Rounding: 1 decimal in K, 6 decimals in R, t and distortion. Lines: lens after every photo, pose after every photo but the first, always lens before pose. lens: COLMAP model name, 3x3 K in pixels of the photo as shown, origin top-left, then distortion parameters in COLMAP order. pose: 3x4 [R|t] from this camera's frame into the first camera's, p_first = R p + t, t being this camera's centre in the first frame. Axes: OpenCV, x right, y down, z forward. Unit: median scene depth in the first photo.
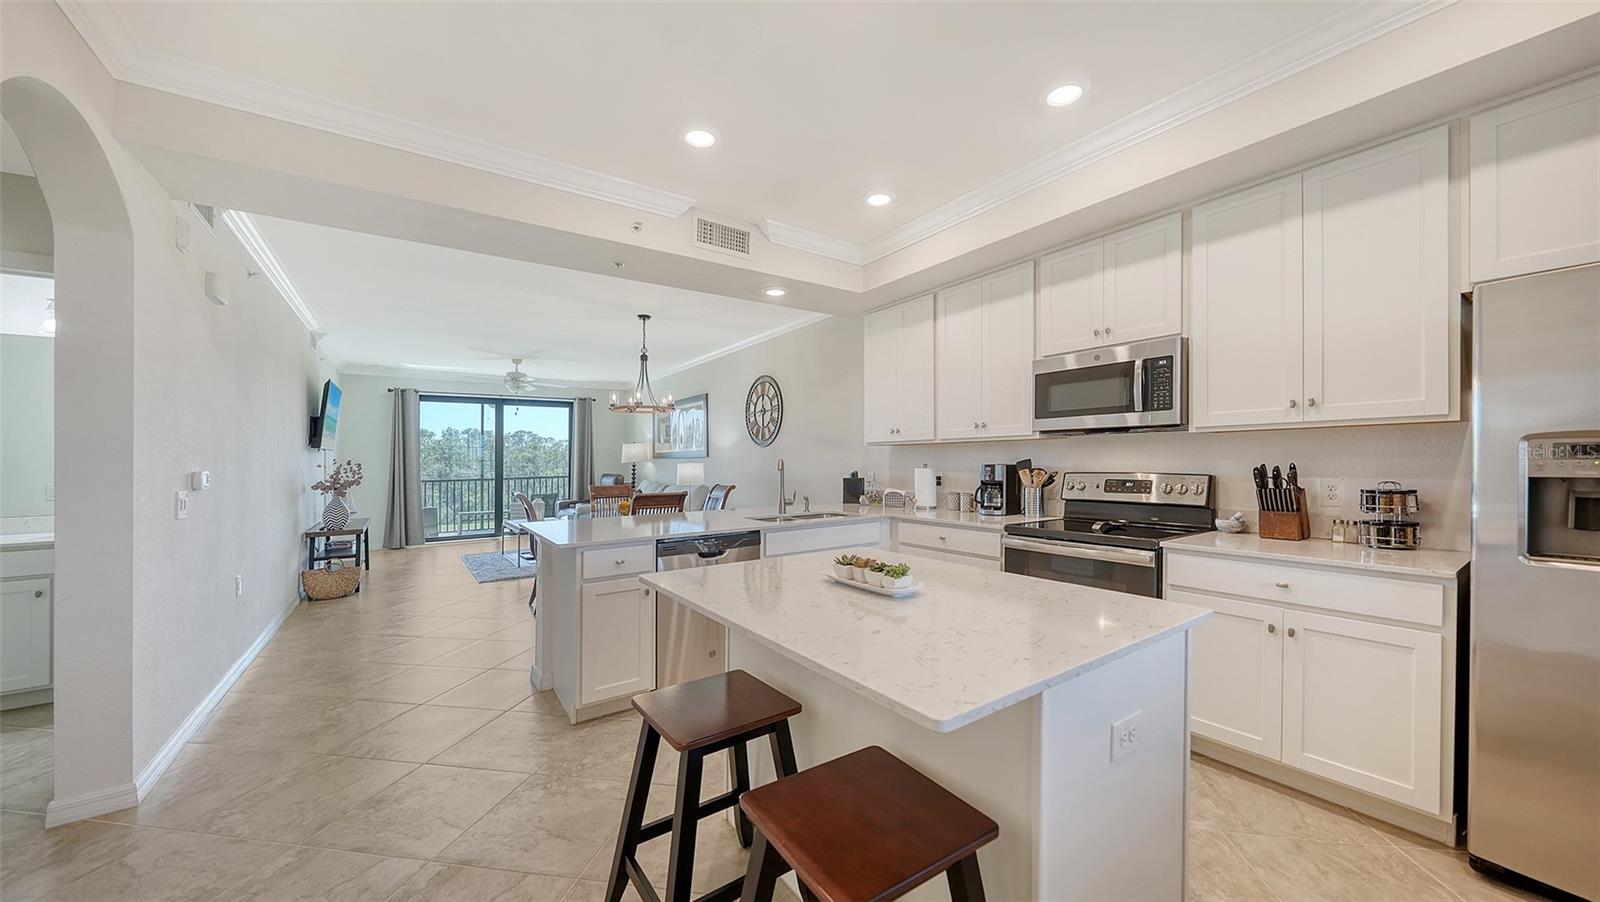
lens RADIAL K [[567.3, 0, 800.0], [0, 567.3, 451.0], [0, 0, 1]] dist [-0.001322, -0.000049]
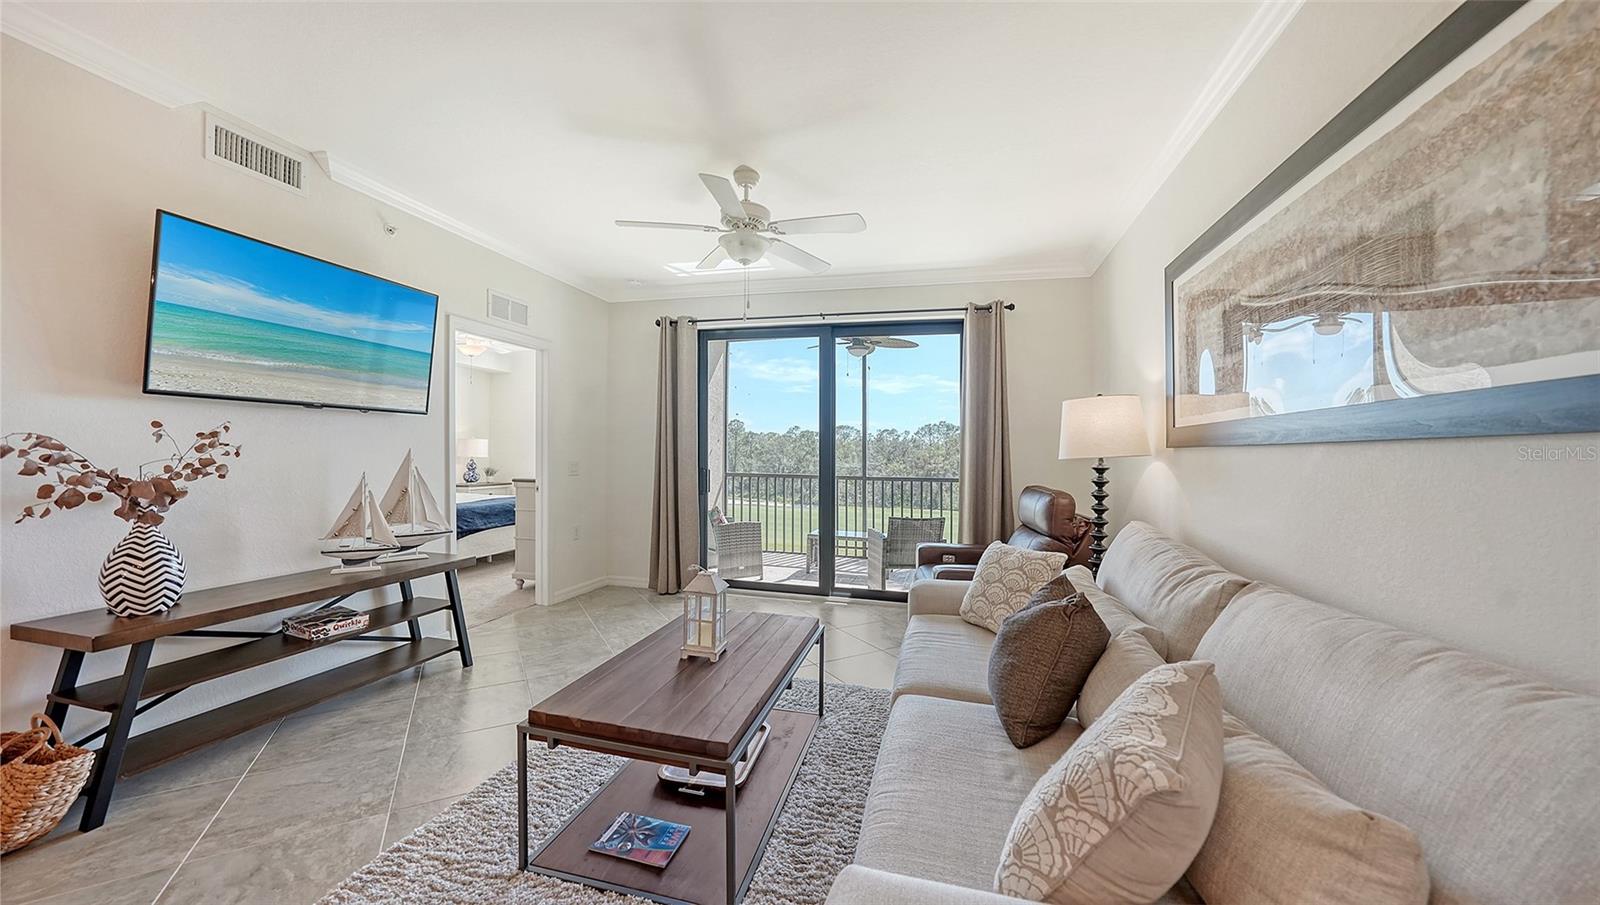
lens RADIAL K [[567.3, 0, 800.0], [0, 567.3, 452.5], [0, 0, 1]] dist [-0.001322, -0.000049]
pose [[0.656075, 0.020403, -0.754419, -0.156198], [-0.008288, 0.999769, 0.019831, 0.011316], [0.754650, -0.006758, 0.656093, 0.637728]]
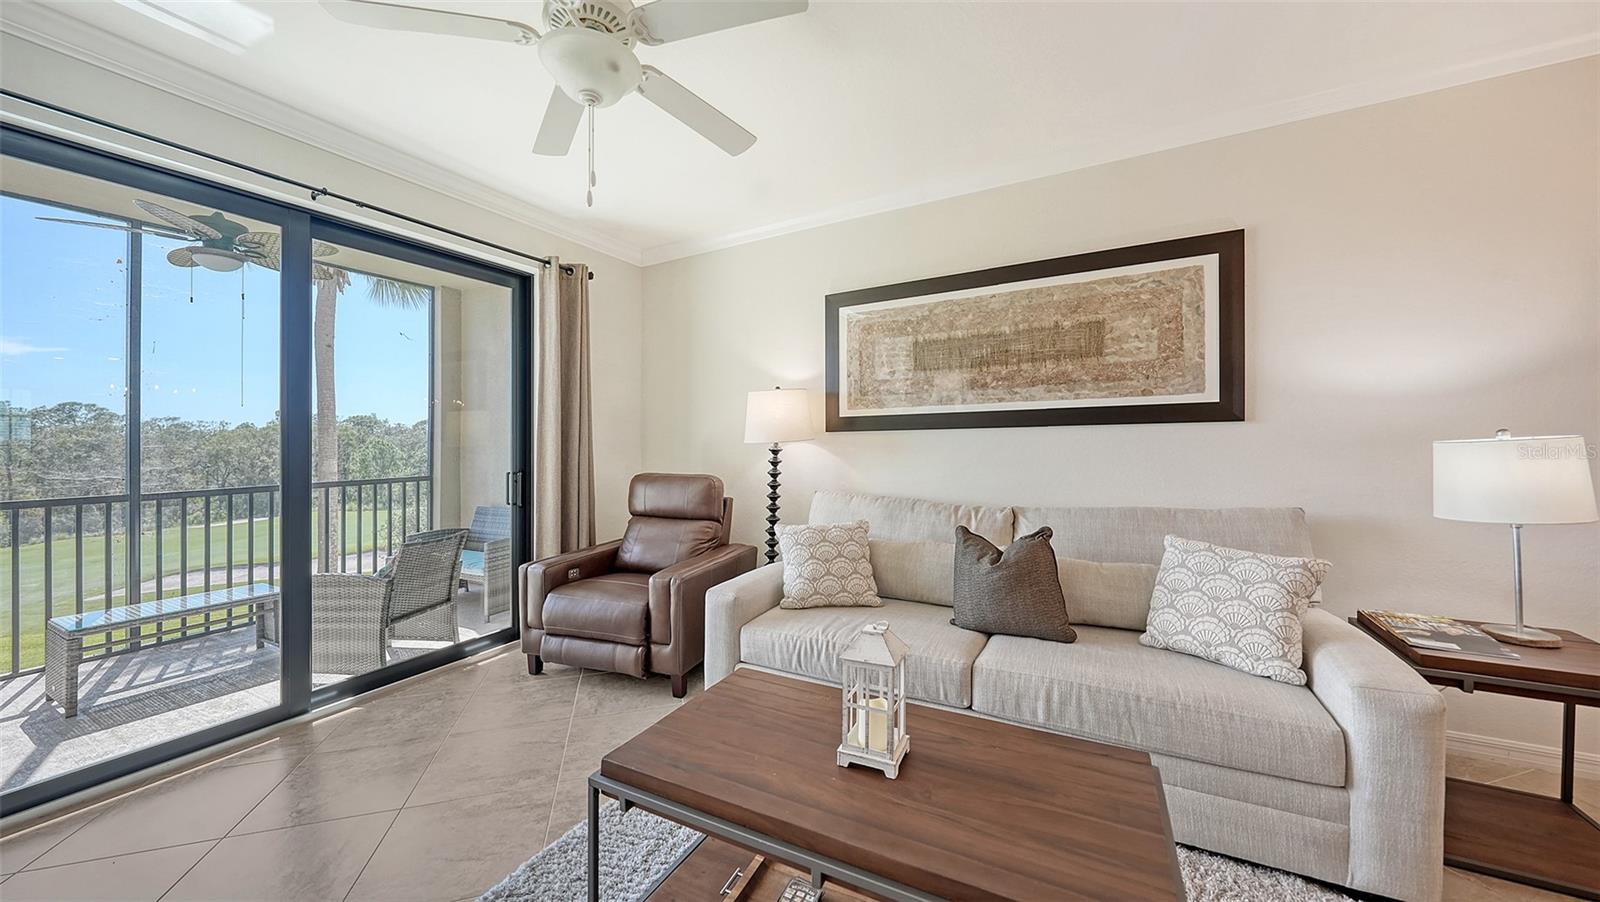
lens RADIAL K [[552.9, 0, 803.8], [0, 552.9, 446.1], [0, 0, 1]] dist [-0.009124, 0.000015]
pose [[0.885639, -0.006848, 0.464323, -0.434981], [-0.001848, 0.999831, 0.018271, 0.015909], [-0.464370, -0.017039, 0.885477, 0.645395]]
